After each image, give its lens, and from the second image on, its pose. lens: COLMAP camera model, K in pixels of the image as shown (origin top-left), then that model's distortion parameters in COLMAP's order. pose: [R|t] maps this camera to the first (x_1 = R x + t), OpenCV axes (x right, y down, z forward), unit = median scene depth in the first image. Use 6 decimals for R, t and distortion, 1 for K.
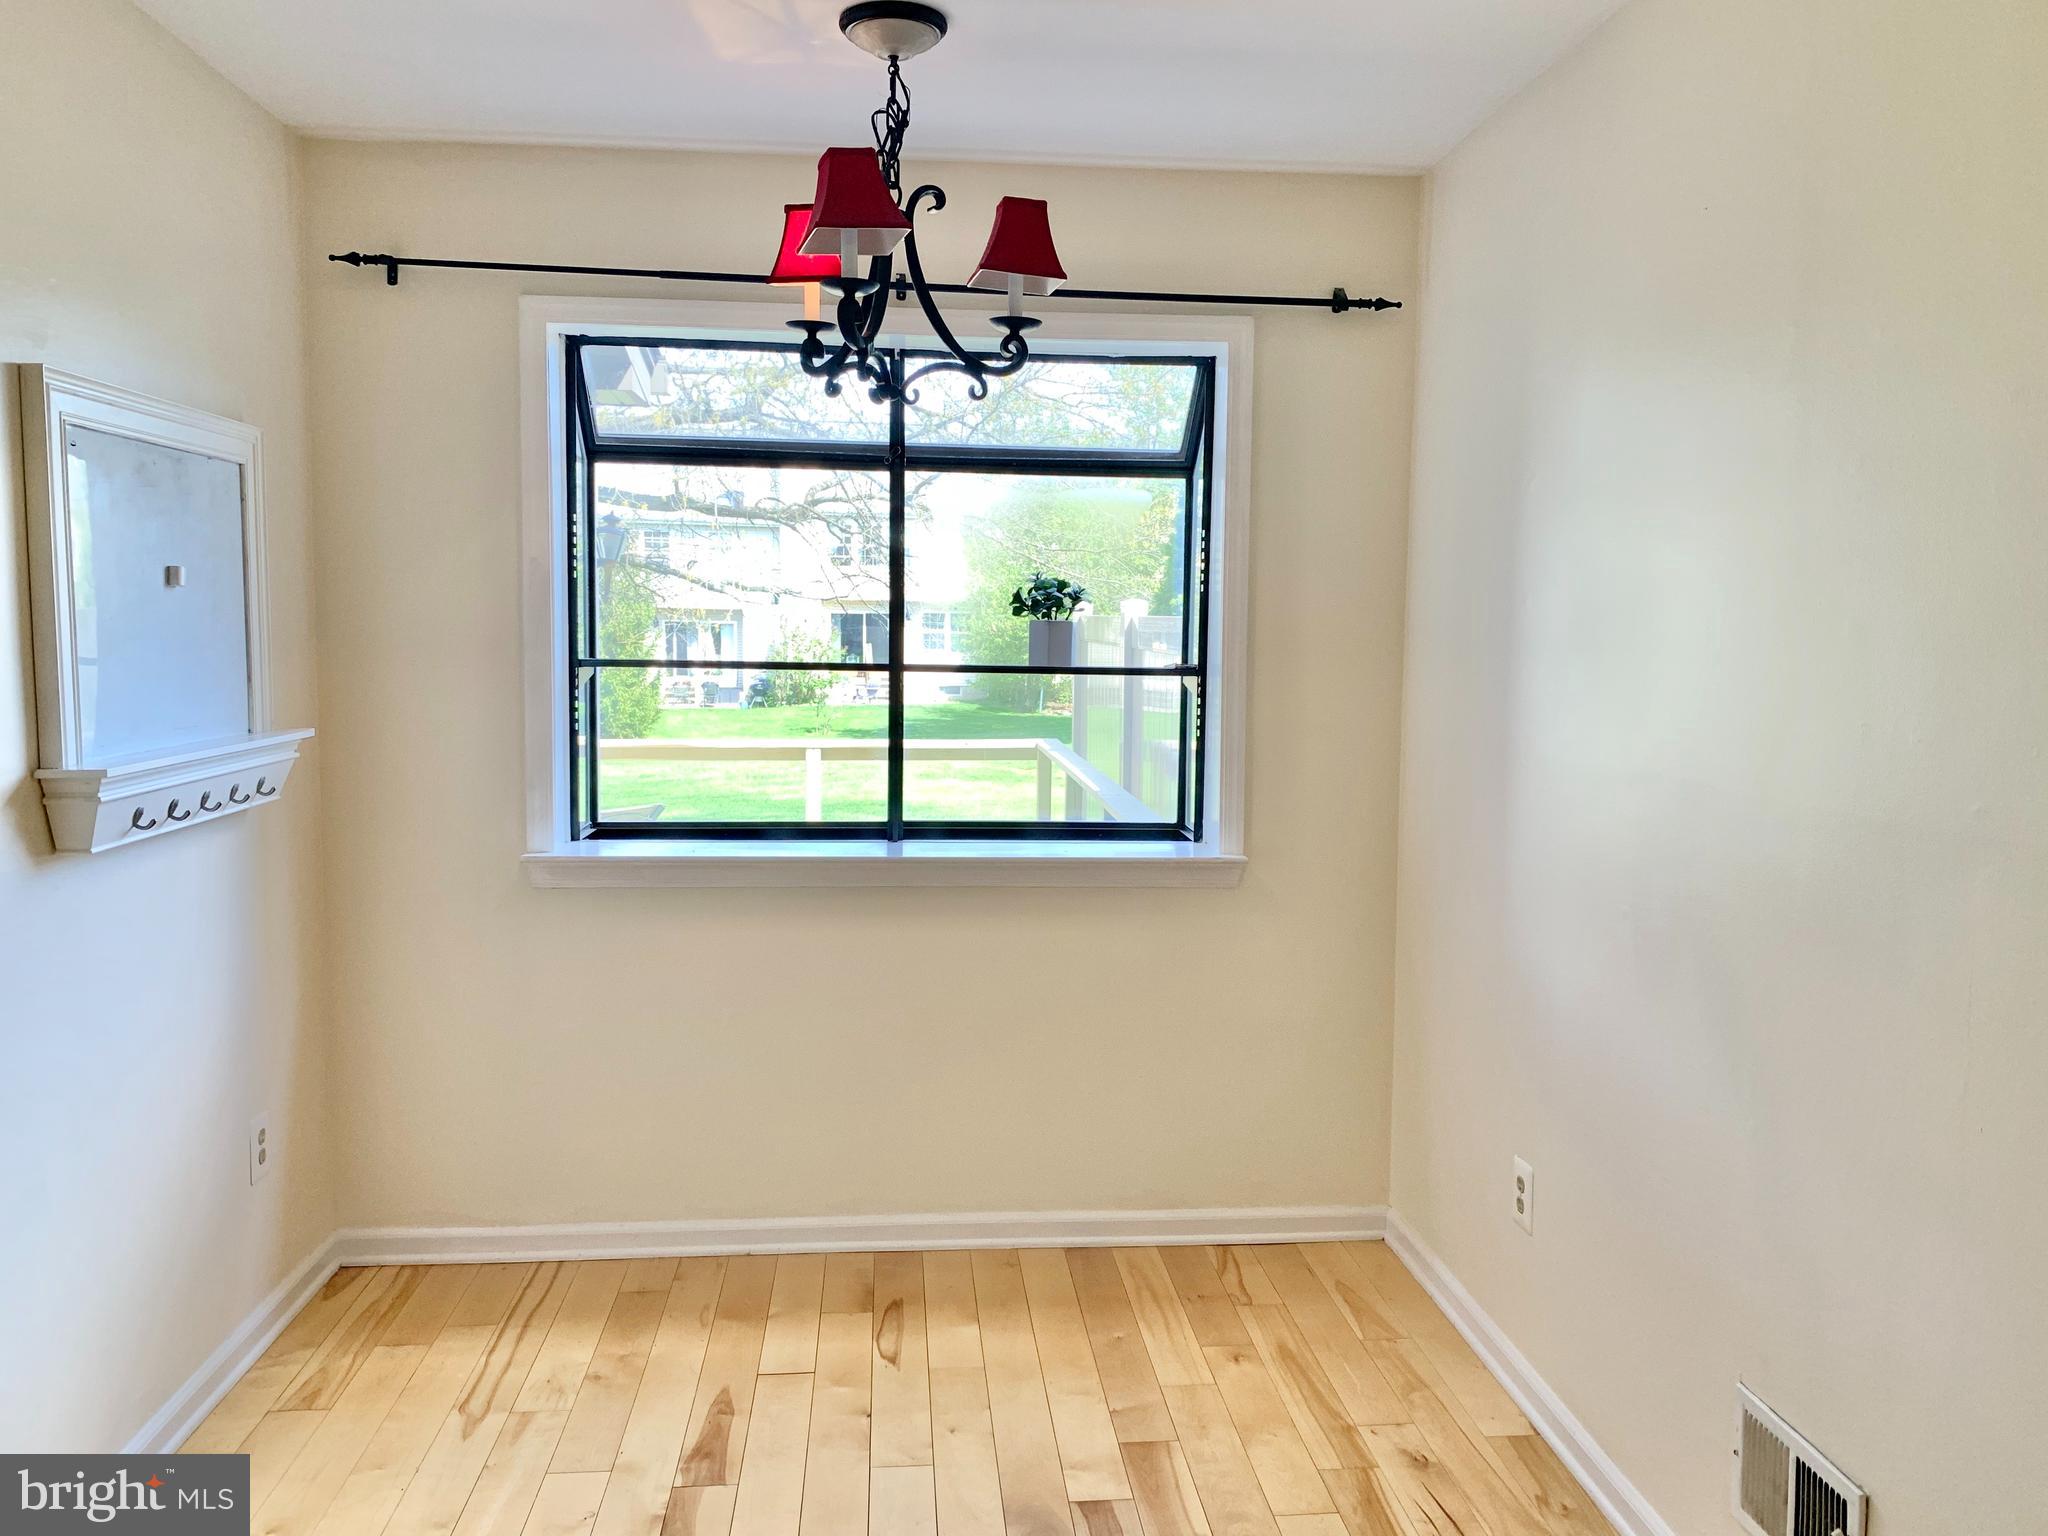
lens RADIAL K [[1568.6, 0, 1034.5], [0, 1568.6, 755.3], [0, 0, 1]] dist [0.021534, -0.039164]
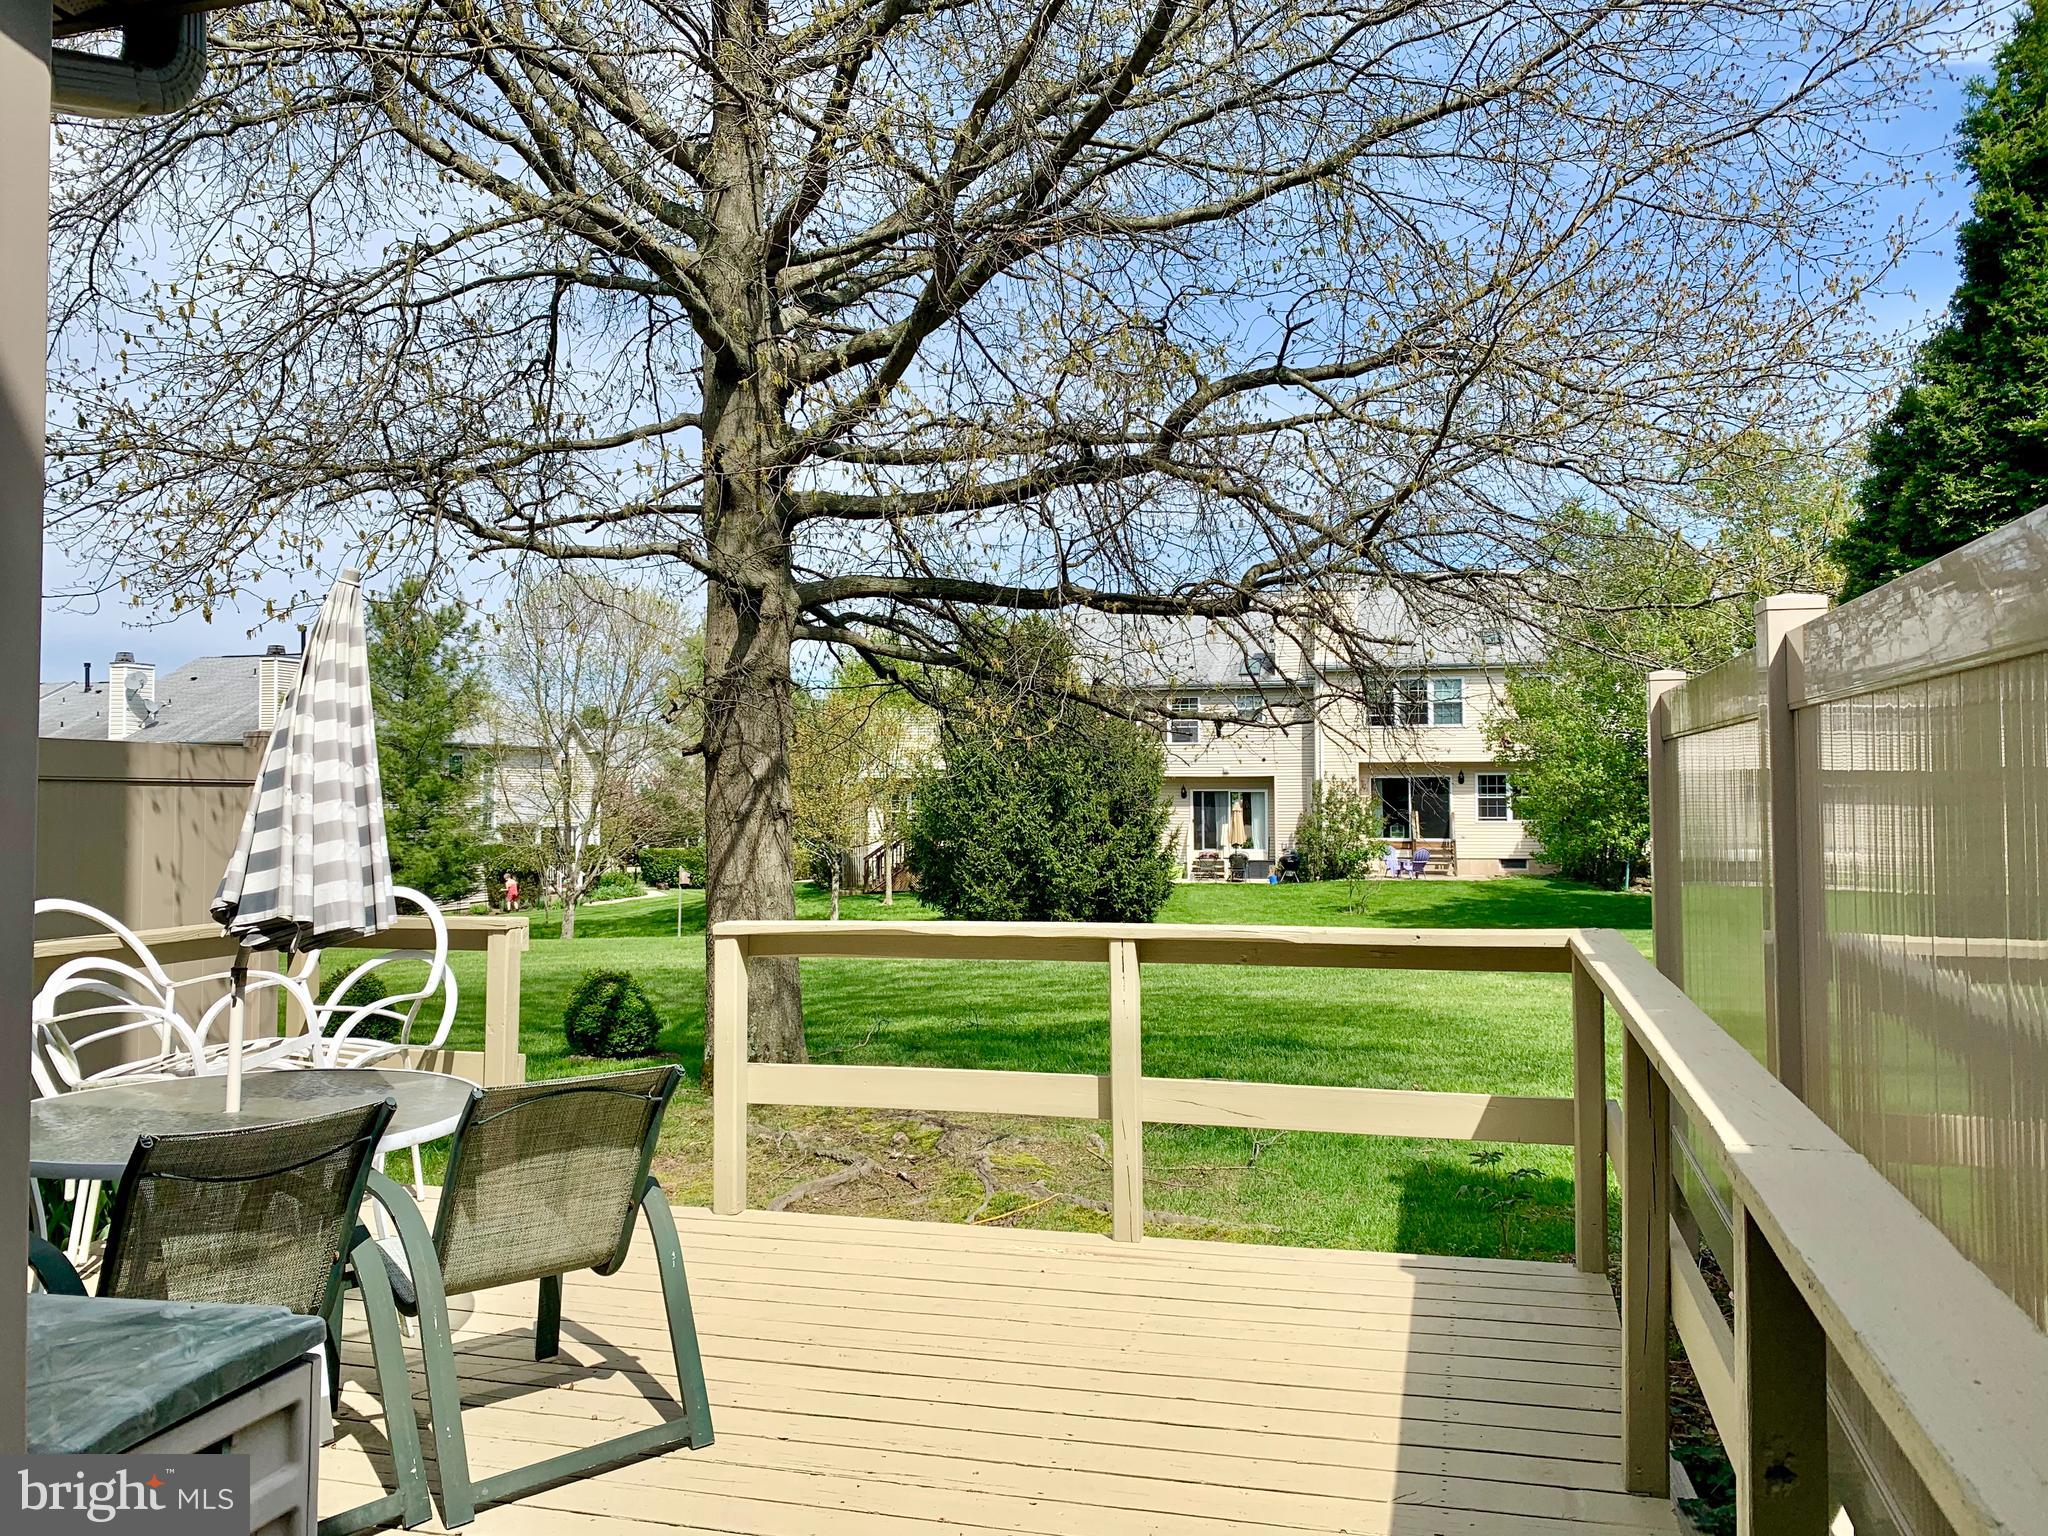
lens RADIAL K [[1592.6, 0, 1032.2], [0, 1592.6, 756.3], [0, 0, 1]] dist [0.073355, -0.062323]
pose [[0.938700, -0.025019, -0.343826, 0.052202], [-0.013170, 0.994032, -0.108289, -0.023390], [0.344483, 0.106179, 0.932769, 1.569069]]
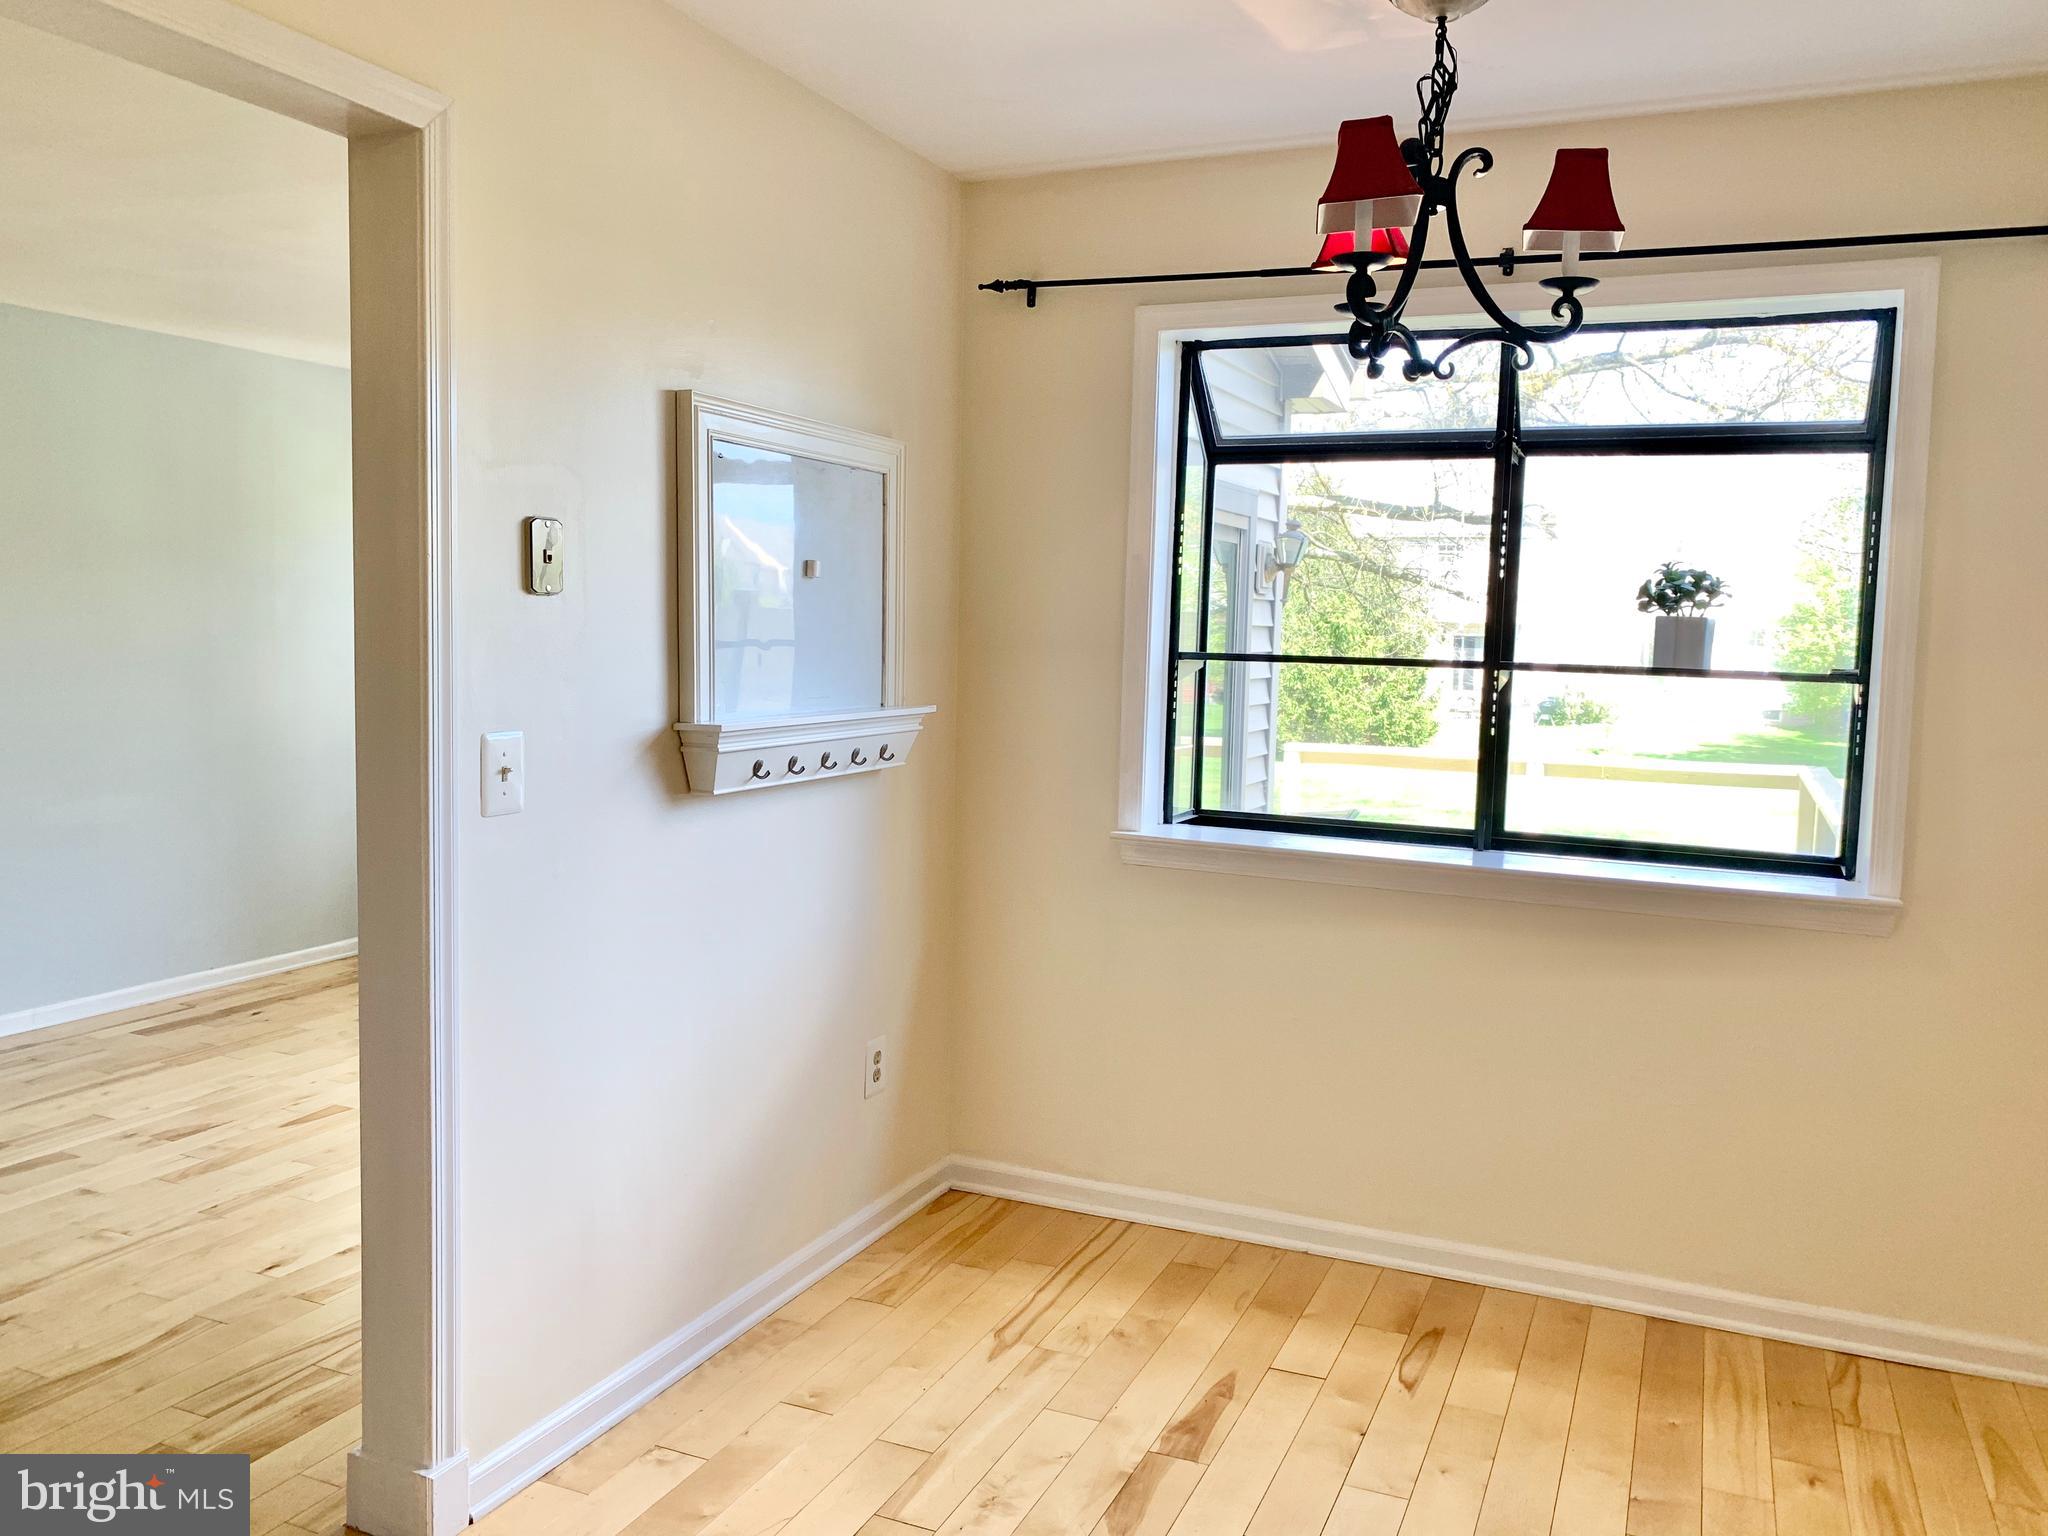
lens RADIAL K [[1568.6, 0, 1034.5], [0, 1568.6, 755.3], [0, 0, 1]] dist [0.021534, -0.039164]
pose [[0.879698, 0.049294, -0.472971, 0.127316], [-0.053692, 0.998549, 0.004208, 0.009357], [0.472492, 0.021693, 0.881068, 0.039179]]
